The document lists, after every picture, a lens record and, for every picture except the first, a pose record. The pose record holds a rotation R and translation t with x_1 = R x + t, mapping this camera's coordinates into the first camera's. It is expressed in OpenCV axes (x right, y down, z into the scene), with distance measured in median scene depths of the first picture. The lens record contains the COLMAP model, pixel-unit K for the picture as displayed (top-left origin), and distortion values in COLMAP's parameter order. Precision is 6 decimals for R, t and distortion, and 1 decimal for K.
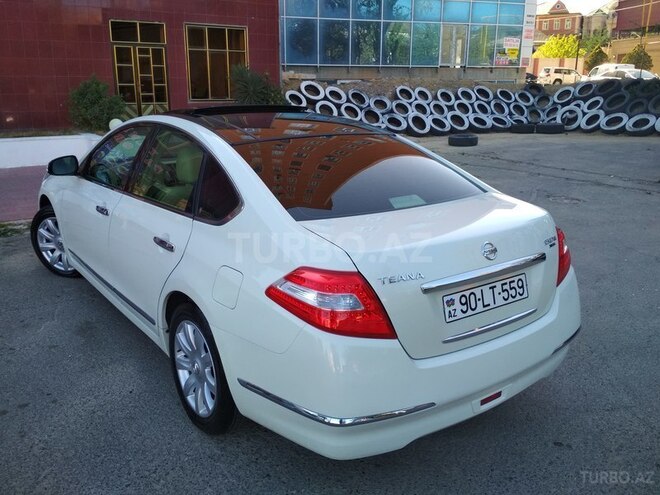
lens RADIAL K [[582.8, 0, 330.0], [0, 582.8, 247.5], [0, 0, 1]] dist [0.115562, -0.228075]
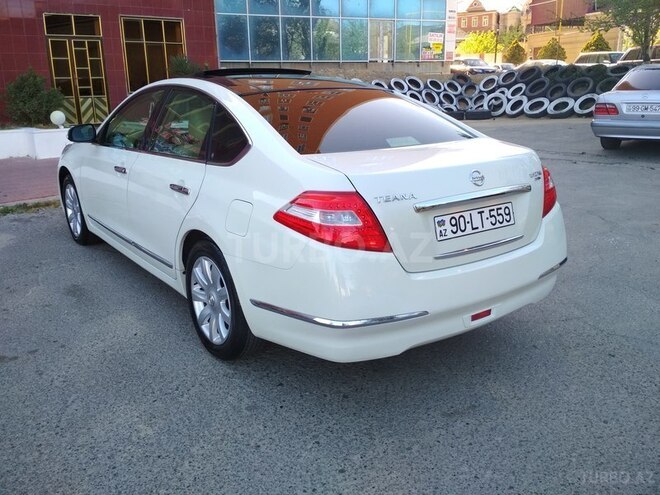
lens RADIAL K [[582.8, 0, 330.0], [0, 582.8, 247.5], [0, 0, 1]] dist [0.115562, -0.228075]
pose [[0.992556, -0.050685, 0.110745, -0.020312], [0.050716, 0.998710, 0.002542, 0.019585], [-0.110731, 0.003093, 0.993846, -0.019462]]
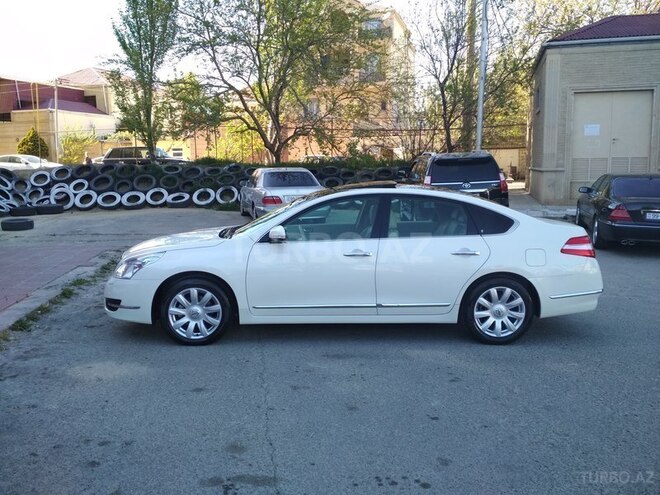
lens RADIAL K [[596.8, 0, 329.0], [0, 596.8, 213.0], [0, 0, 1]] dist [0.087226, -0.243174]
pose [[0.444789, -0.073159, 0.892643, -0.363044], [0.247058, 0.968012, -0.043769, -0.024476], [-0.860886, 0.240002, 0.448635, 0.088421]]
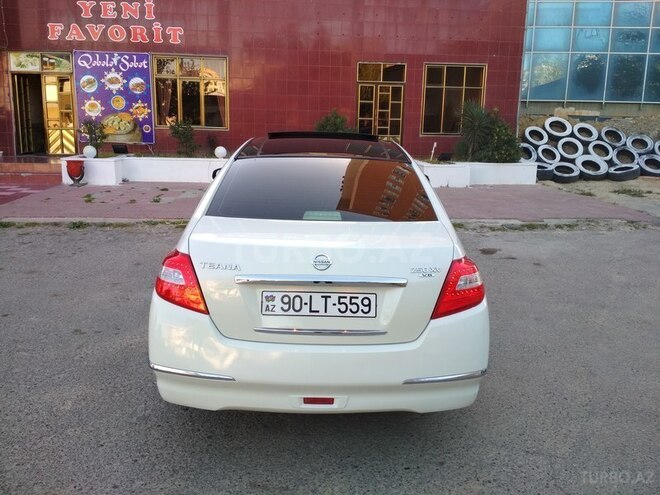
lens RADIAL K [[582.8, 0, 330.0], [0, 582.8, 247.5], [0, 0, 1]] dist [0.115562, -0.228075]
pose [[0.878209, 0.120318, -0.462896, 0.111192], [-0.146865, 0.988921, -0.021588, 0.002530], [0.455170, 0.086942, 0.886150, -0.005404]]
